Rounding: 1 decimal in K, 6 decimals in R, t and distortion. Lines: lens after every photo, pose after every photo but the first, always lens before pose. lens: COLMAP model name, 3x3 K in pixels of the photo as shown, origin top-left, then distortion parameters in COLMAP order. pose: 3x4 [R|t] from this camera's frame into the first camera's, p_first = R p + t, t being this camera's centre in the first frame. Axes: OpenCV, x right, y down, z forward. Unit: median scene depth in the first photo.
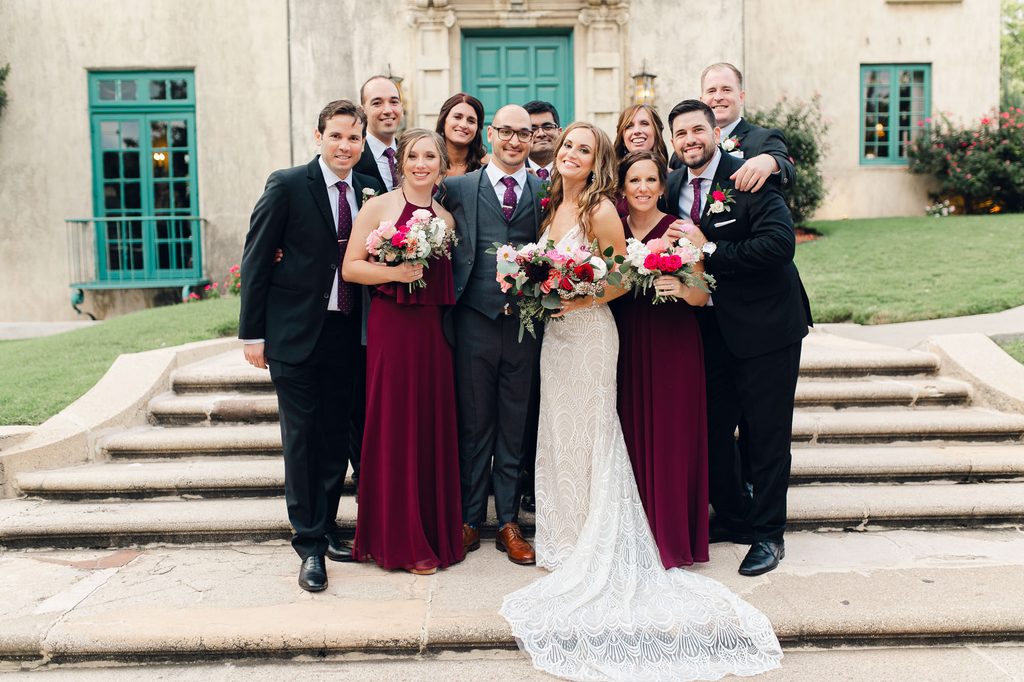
lens RADIAL K [[968.3, 0, 512.0], [0, 968.3, 341.0], [0, 0, 1]] dist [-0.006899, 0.016267]
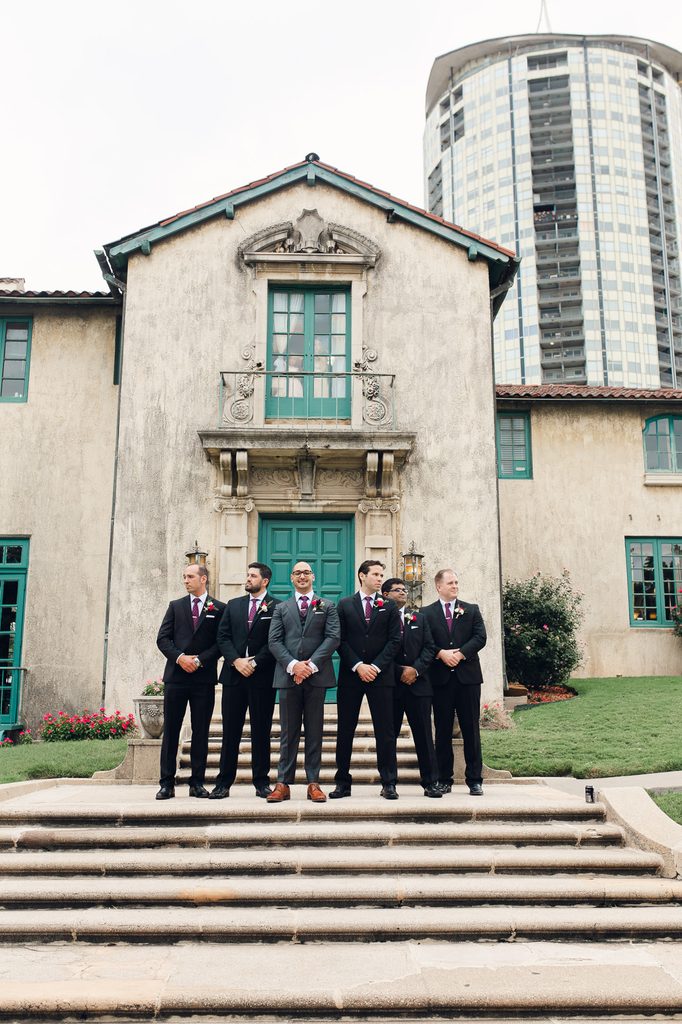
lens RADIAL K [[968.3, 0, 341.0], [0, 968.3, 512.0], [0, 0, 1]] dist [-0.006899, 0.016267]
pose [[0.999770, 0.020076, 0.007522, 0.038297], [-0.017221, 0.961003, -0.276002, 0.001365], [-0.012770, 0.275809, 0.961128, -0.139942]]
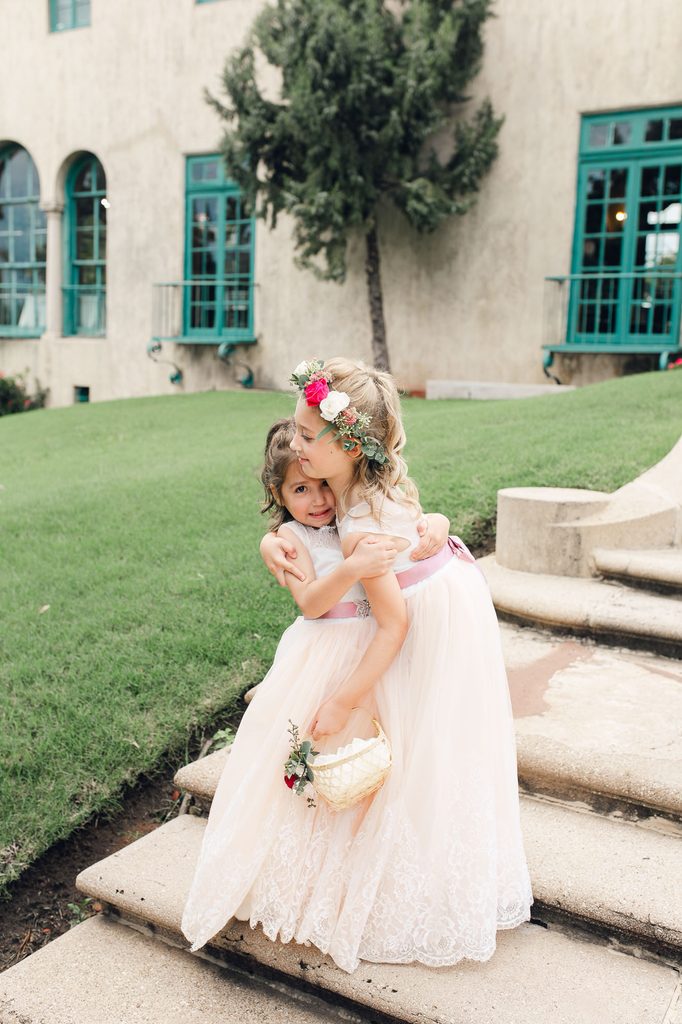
lens RADIAL K [[968.3, 0, 341.0], [0, 968.3, 512.0], [0, 0, 1]] dist [-0.006899, 0.016267]
pose [[0.842638, 0.125702, -0.523603, -0.114810], [-0.077380, 0.990546, 0.113273, 0.012658], [0.532891, -0.054932, 0.844399, 0.084309]]
